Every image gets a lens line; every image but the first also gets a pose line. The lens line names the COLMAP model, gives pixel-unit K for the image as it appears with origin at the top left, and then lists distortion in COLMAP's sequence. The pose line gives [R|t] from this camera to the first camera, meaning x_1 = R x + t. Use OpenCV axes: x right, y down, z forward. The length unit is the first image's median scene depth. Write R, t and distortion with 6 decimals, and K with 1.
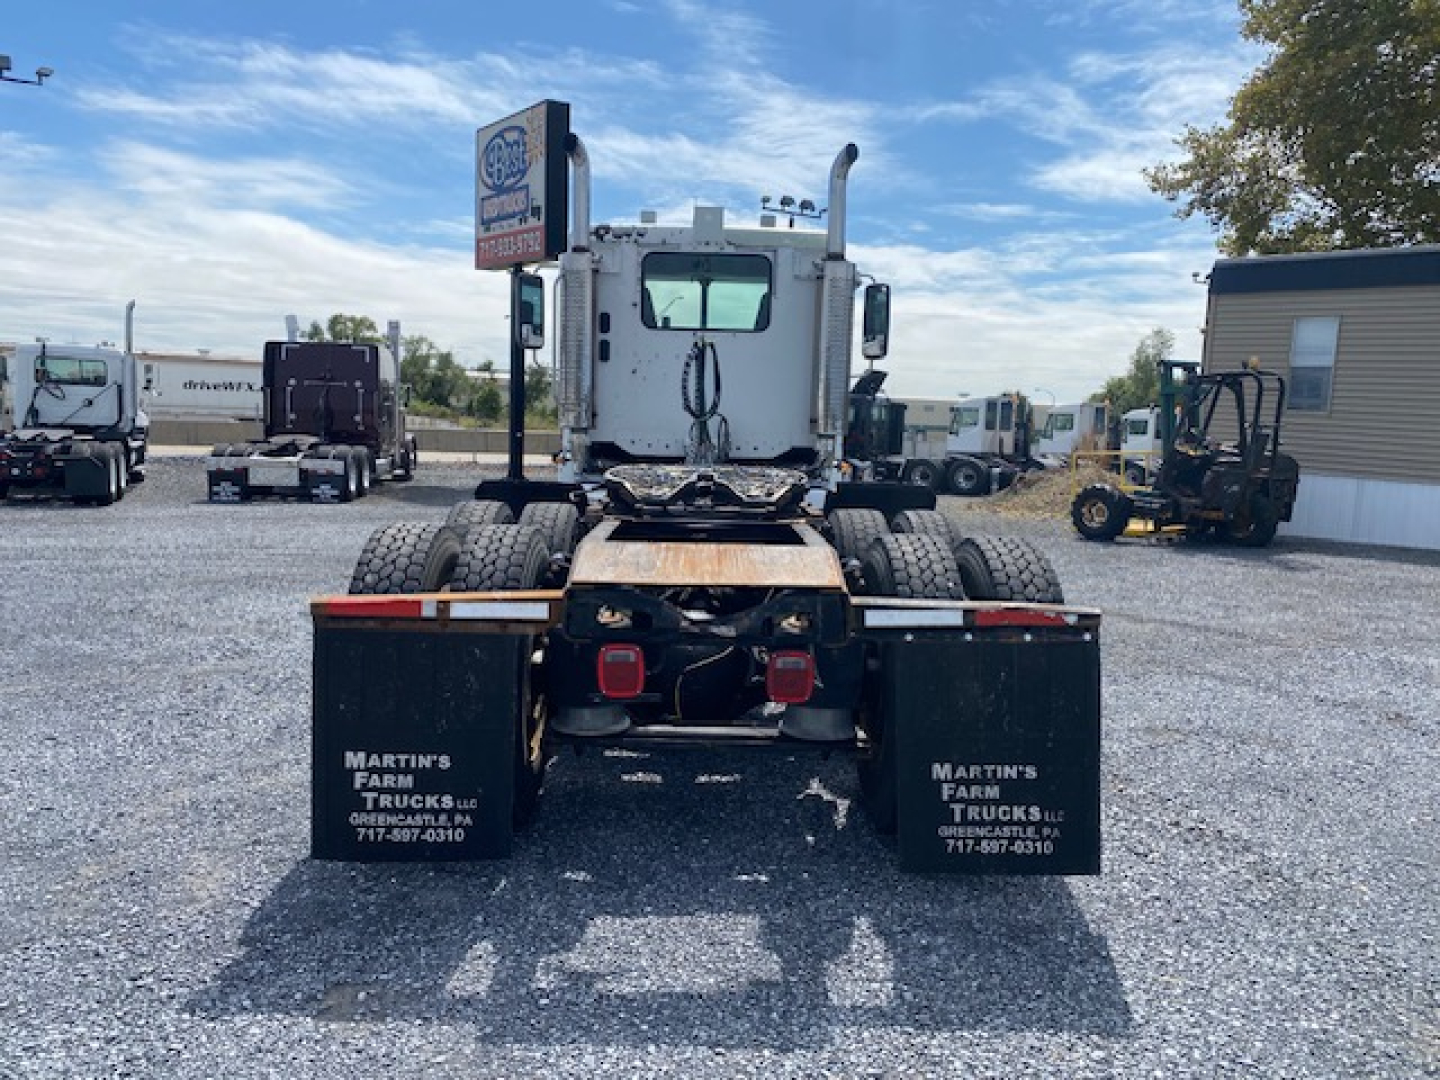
lens RADIAL K [[1096.9, 0, 709.9], [0, 1096.9, 543.4], [0, 0, 1]] dist [-0.033208, 0.002298]
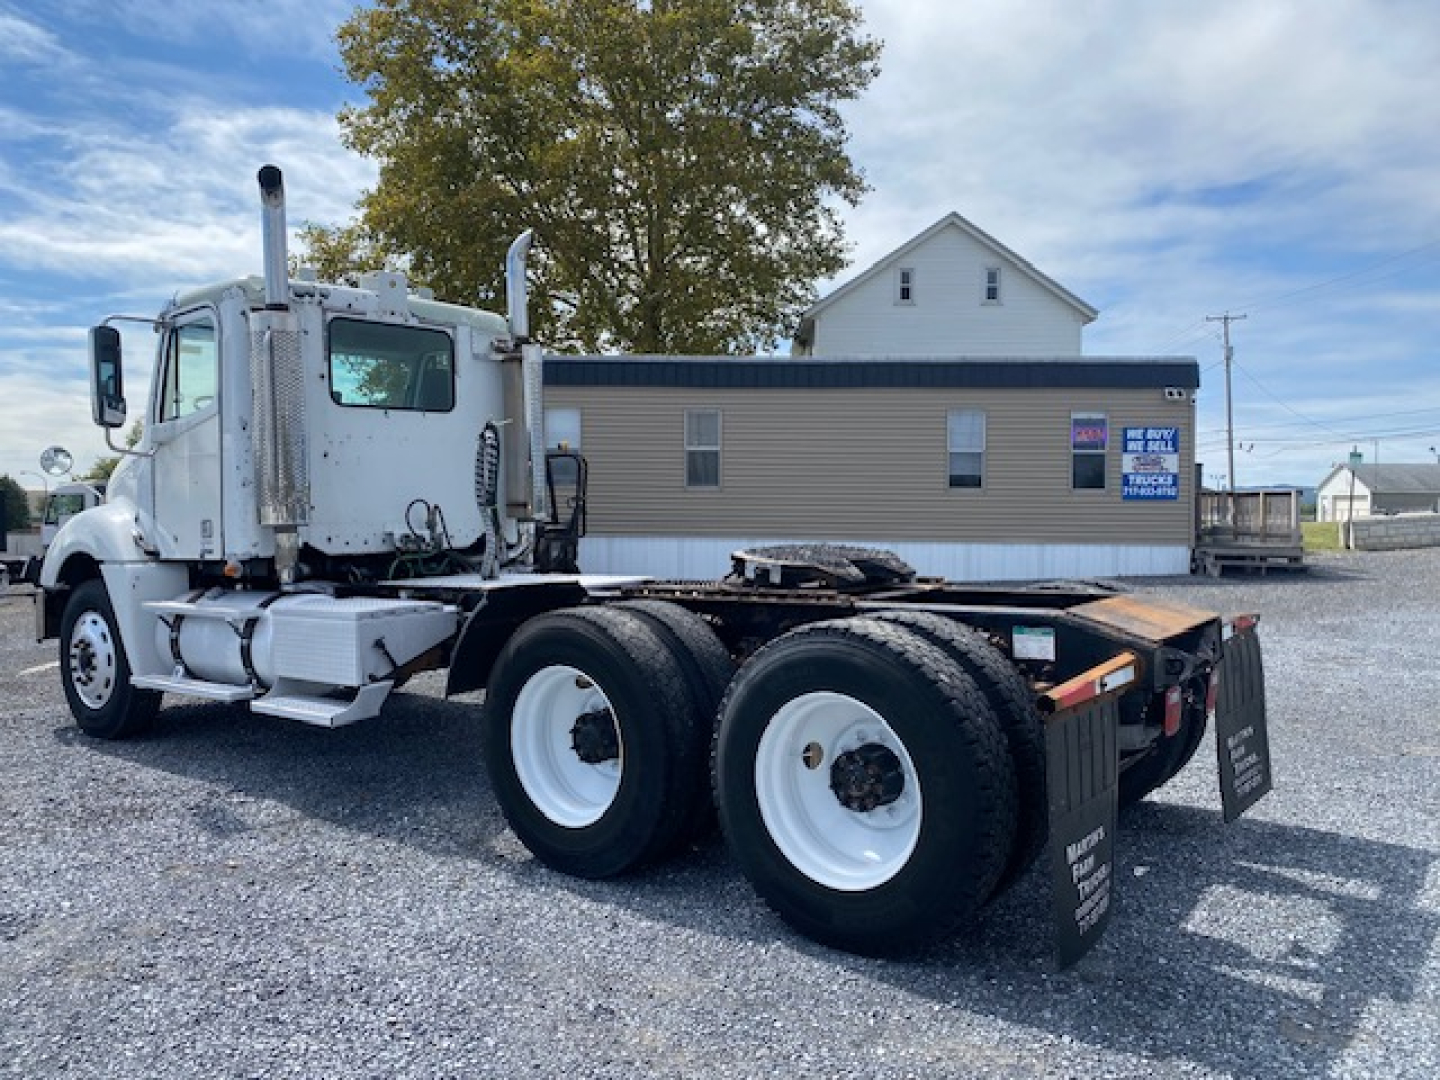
lens RADIAL K [[1096.9, 0, 709.9], [0, 1096.9, 543.4], [0, 0, 1]] dist [-0.033208, 0.002298]
pose [[0.644651, -0.066674, 0.761564, -0.511914], [0.120810, 0.992557, -0.015367, -0.041321], [-0.754871, 0.101910, 0.647907, 0.238557]]
